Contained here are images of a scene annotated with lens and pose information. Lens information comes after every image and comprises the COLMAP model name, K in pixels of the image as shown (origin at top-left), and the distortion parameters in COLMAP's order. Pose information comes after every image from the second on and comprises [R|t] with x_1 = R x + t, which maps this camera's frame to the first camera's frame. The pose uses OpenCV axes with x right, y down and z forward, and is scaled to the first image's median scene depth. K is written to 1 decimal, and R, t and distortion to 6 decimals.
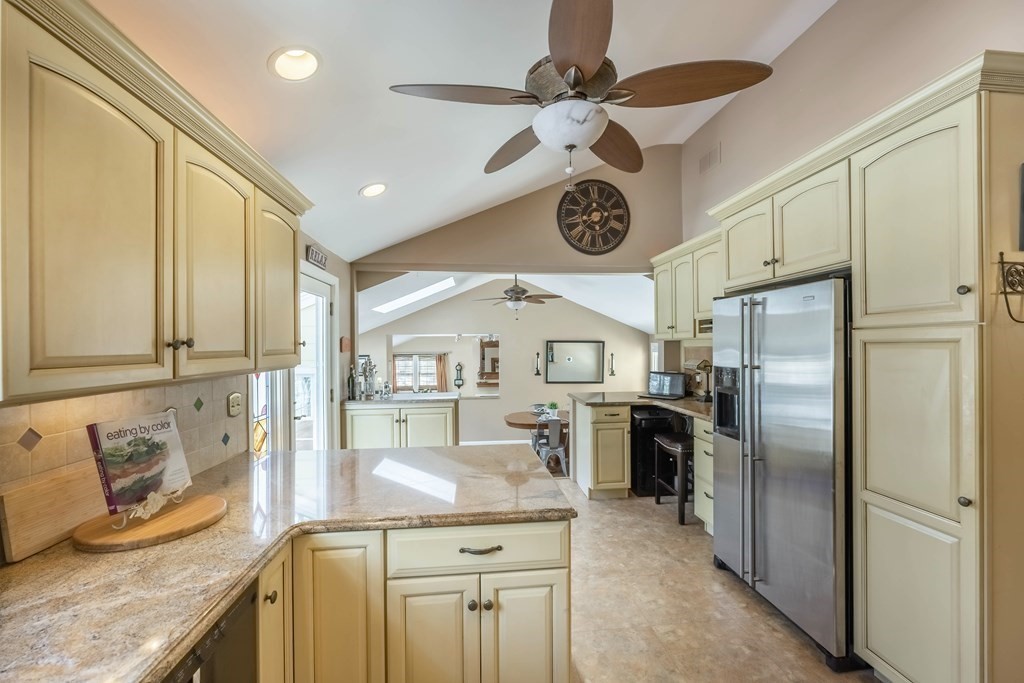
lens RADIAL K [[408.6, 0, 506.9], [0, 408.6, 342.3], [0, 0, 1]] dist [-0.002564, -0.000485]
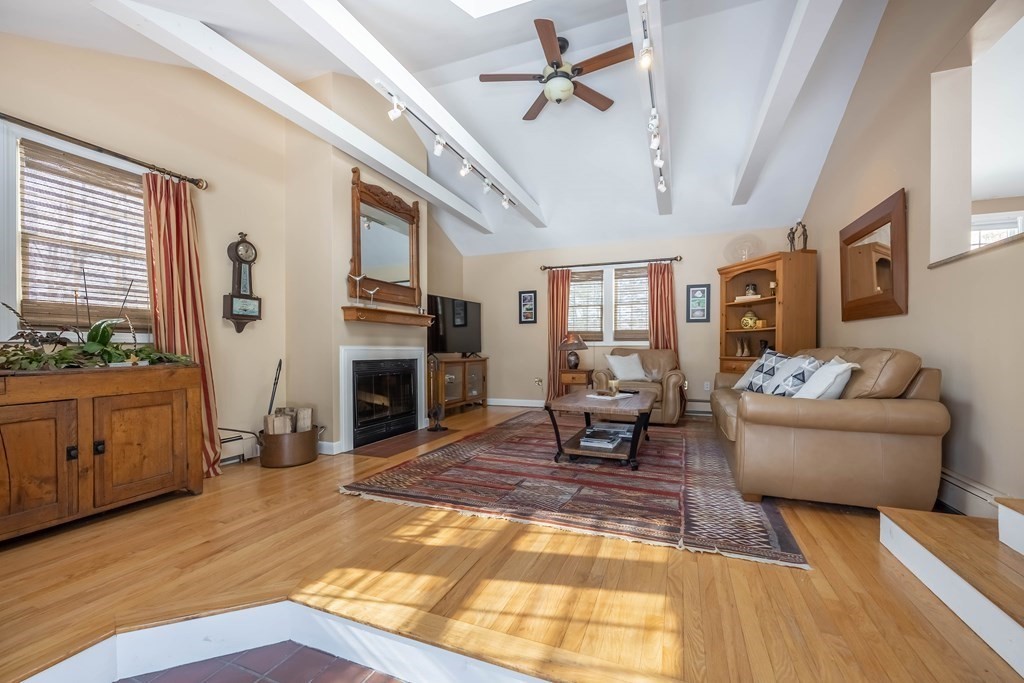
lens RADIAL K [[408.6, 0, 519.3], [0, 408.6, 357.0], [0, 0, 1]] dist [-0.002564, -0.000485]
pose [[0.434682, -0.012197, 0.900501, -0.284674], [-0.006240, 0.999843, 0.016555, 0.126275], [-0.900562, -0.012815, 0.434538, 0.723451]]
